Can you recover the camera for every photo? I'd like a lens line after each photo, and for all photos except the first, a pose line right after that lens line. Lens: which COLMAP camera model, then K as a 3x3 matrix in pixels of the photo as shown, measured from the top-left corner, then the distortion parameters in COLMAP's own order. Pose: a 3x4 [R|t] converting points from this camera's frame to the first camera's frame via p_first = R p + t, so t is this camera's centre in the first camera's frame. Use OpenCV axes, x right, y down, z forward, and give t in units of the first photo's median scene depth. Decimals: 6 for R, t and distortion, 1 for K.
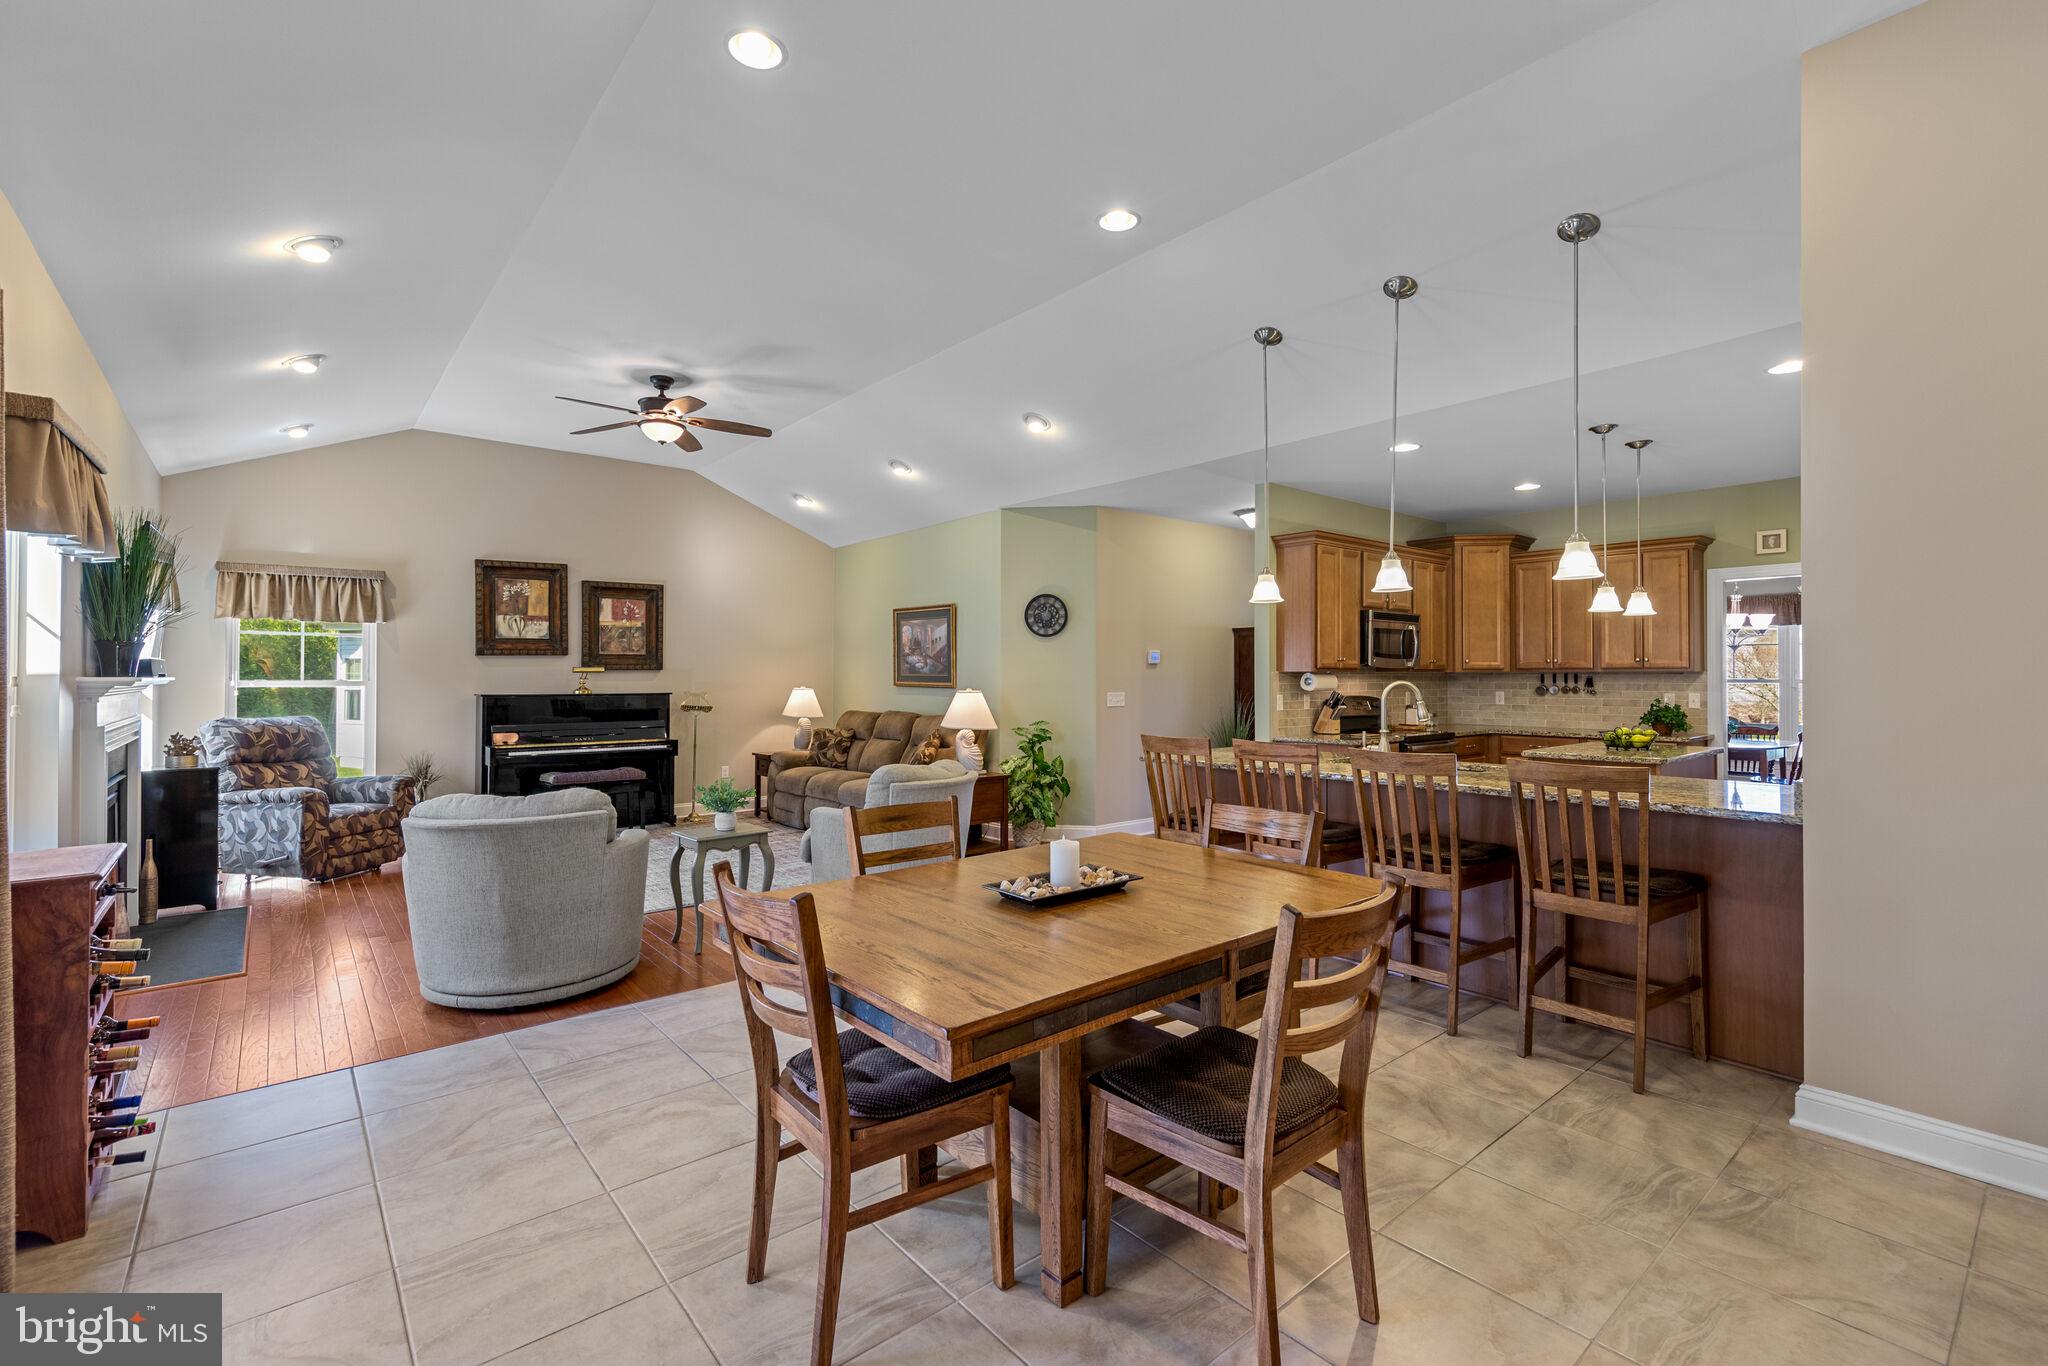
lens RADIAL K [[869.8, 0, 1015.2], [0, 869.8, 674.3], [0, 0, 1]] dist [0.002479, -0.000315]
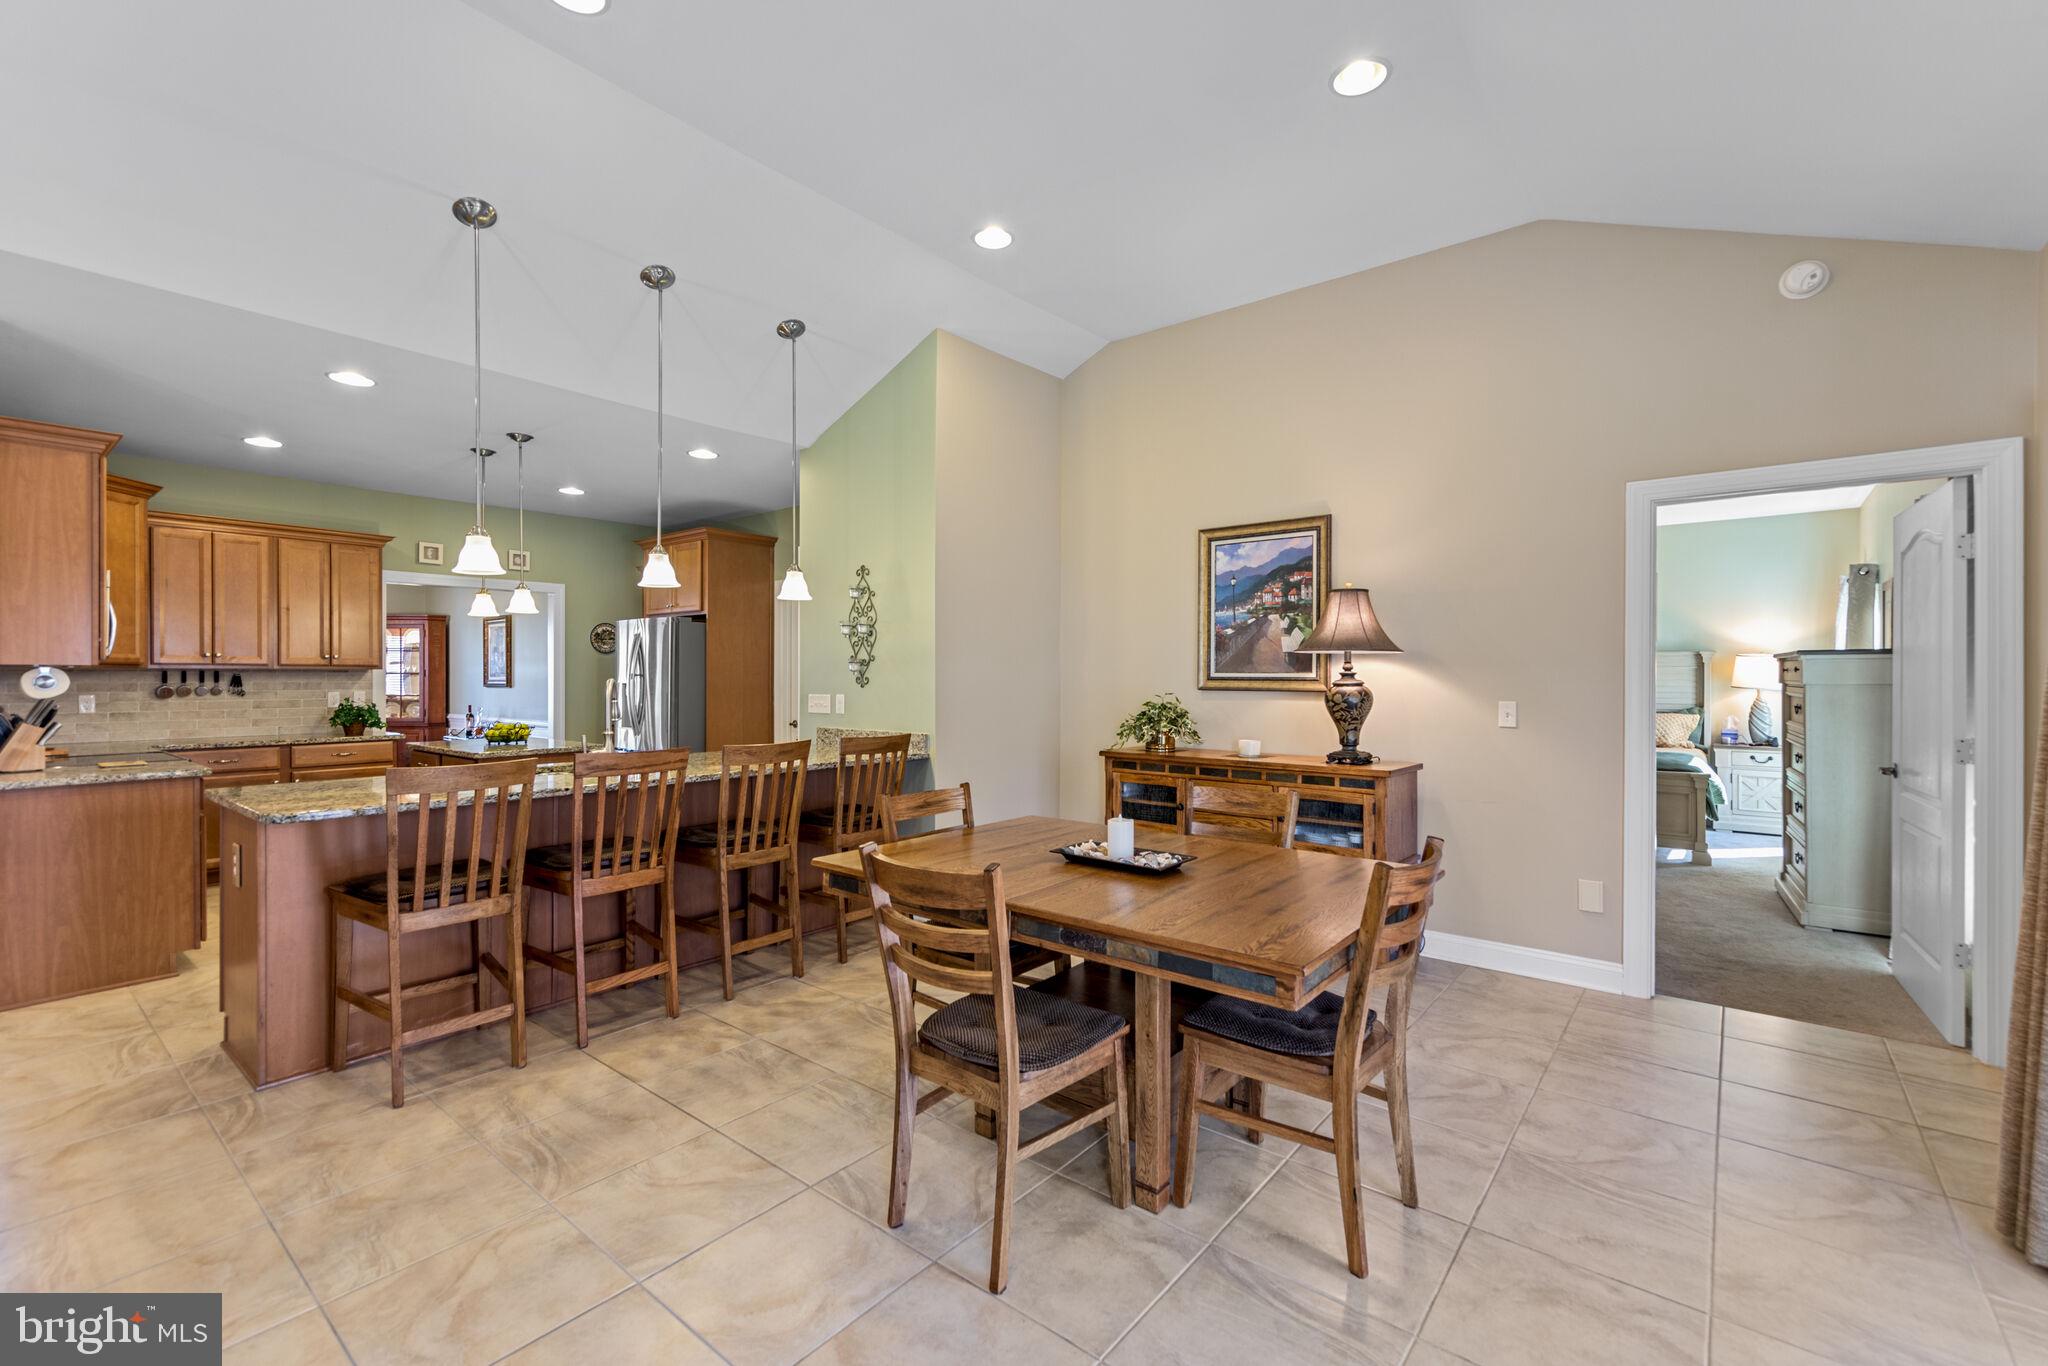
lens RADIAL K [[869.8, 0, 1027.3], [0, 869.8, 680.6], [0, 0, 1]] dist [0.002479, -0.000315]
pose [[-0.218905, -0.005311, 0.975732, -0.375111], [-0.002463, 0.999985, 0.004890, 0.002688], [-0.975743, -0.001332, -0.218915, 0.499227]]
